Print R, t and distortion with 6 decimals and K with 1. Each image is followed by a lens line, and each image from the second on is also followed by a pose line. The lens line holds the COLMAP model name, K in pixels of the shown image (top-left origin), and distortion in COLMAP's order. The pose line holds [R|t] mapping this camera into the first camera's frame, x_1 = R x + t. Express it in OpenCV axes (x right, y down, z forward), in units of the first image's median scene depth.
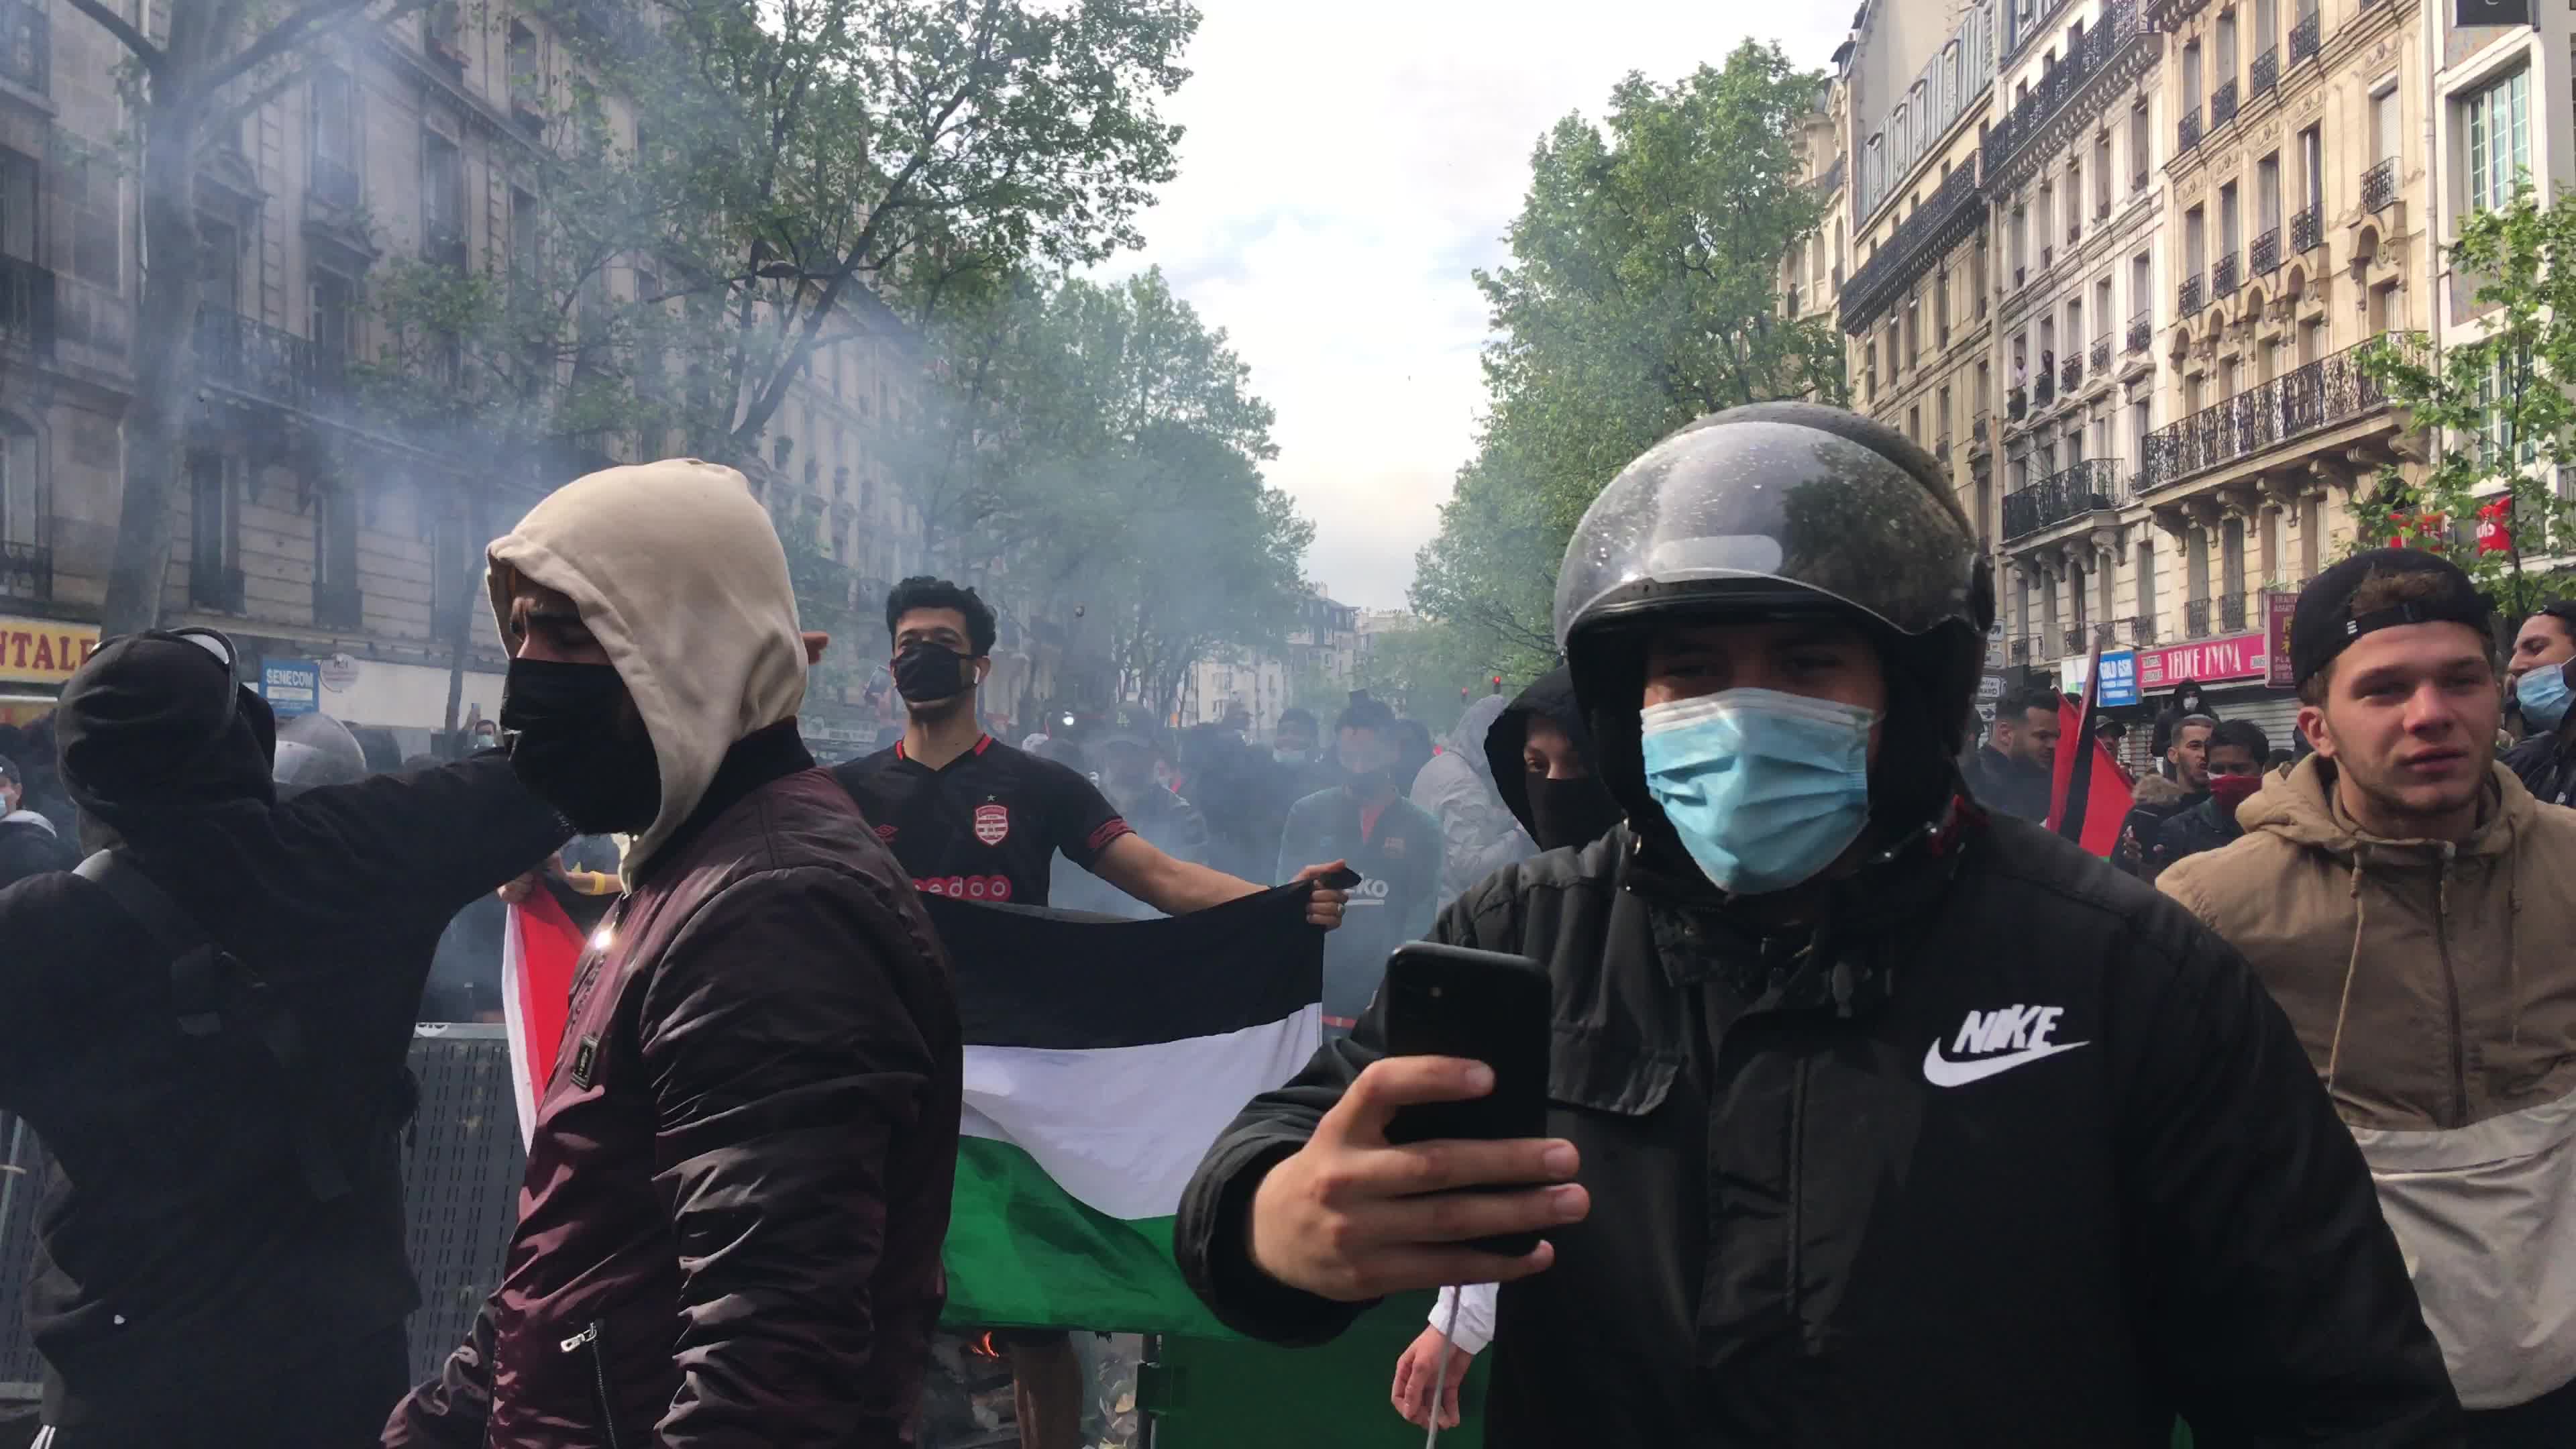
lens RADIAL K [[2358.0, 0, 1288.0], [0, 2358.0, 724.5], [0, 0, 1]] dist [0.098813, -0.000355]
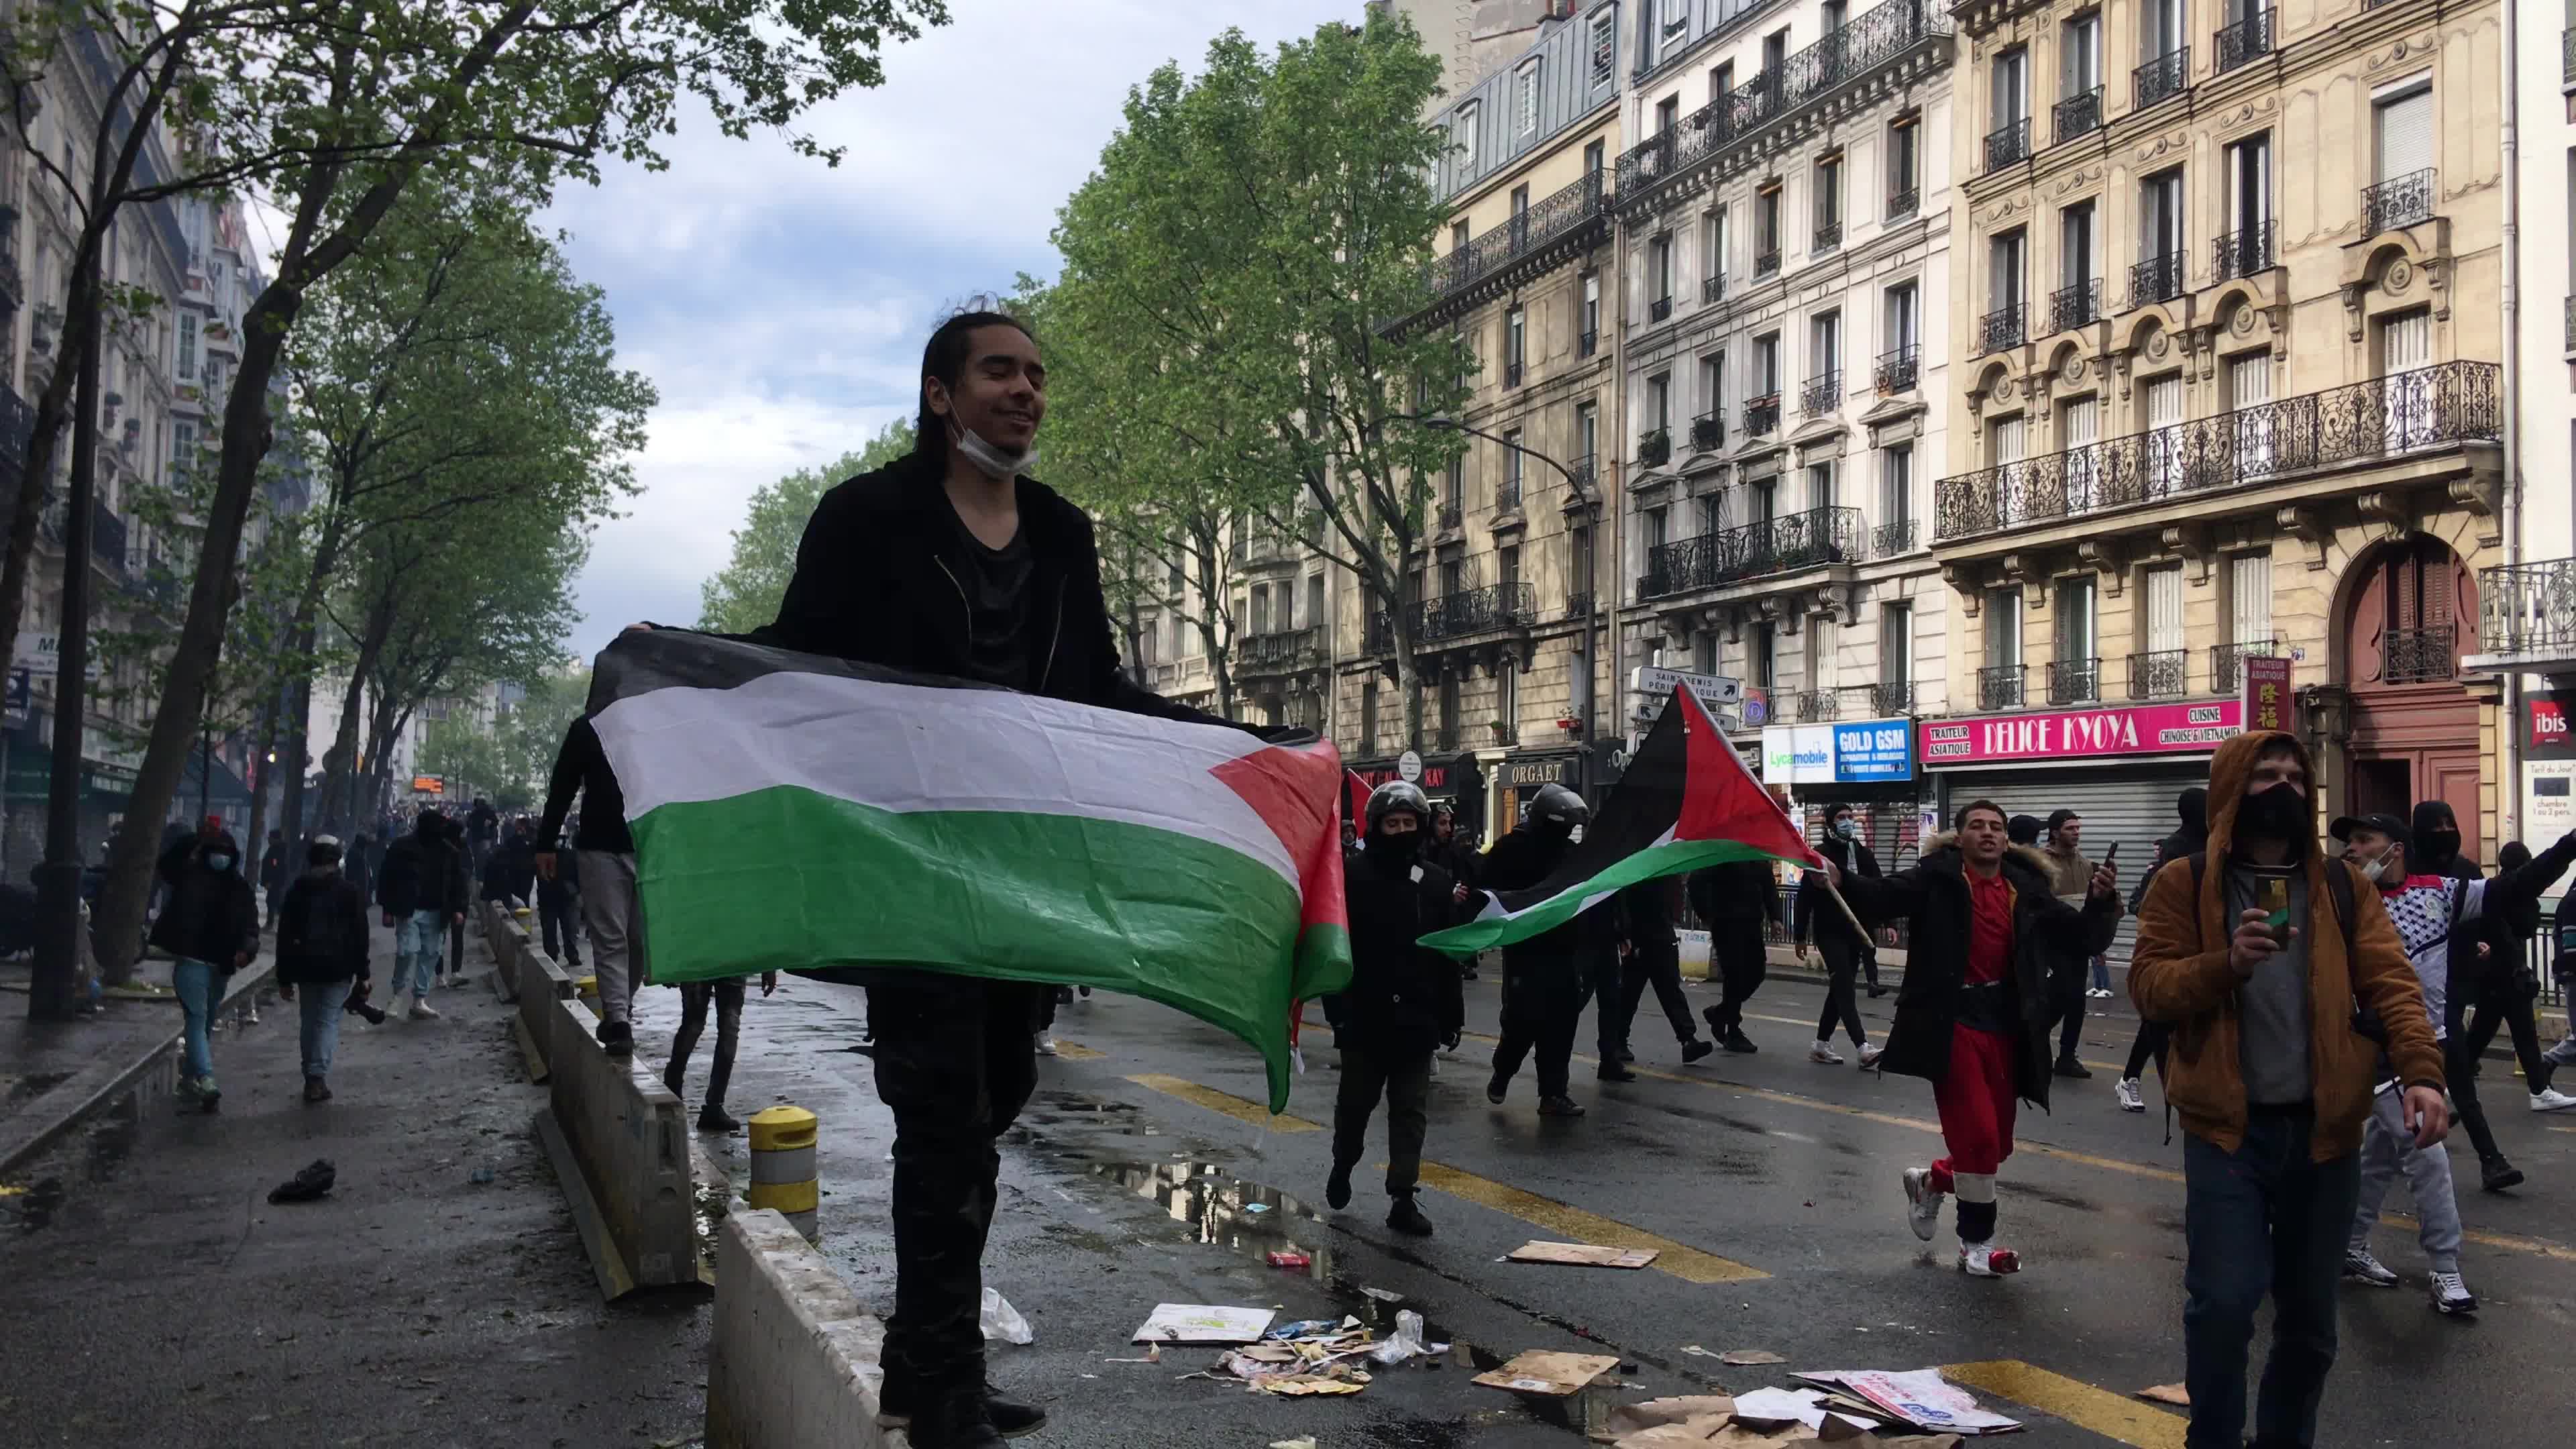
lens RADIAL K [[2358.0, 0, 1288.0], [0, 2358.0, 724.5], [0, 0, 1]] dist [0.098813, -0.000355]
pose [[0.927627, 0.042104, 0.371127, -0.183680], [-0.031408, 0.998900, -0.034821, 0.008604], [-0.372185, 0.020644, 0.927929, 0.252932]]
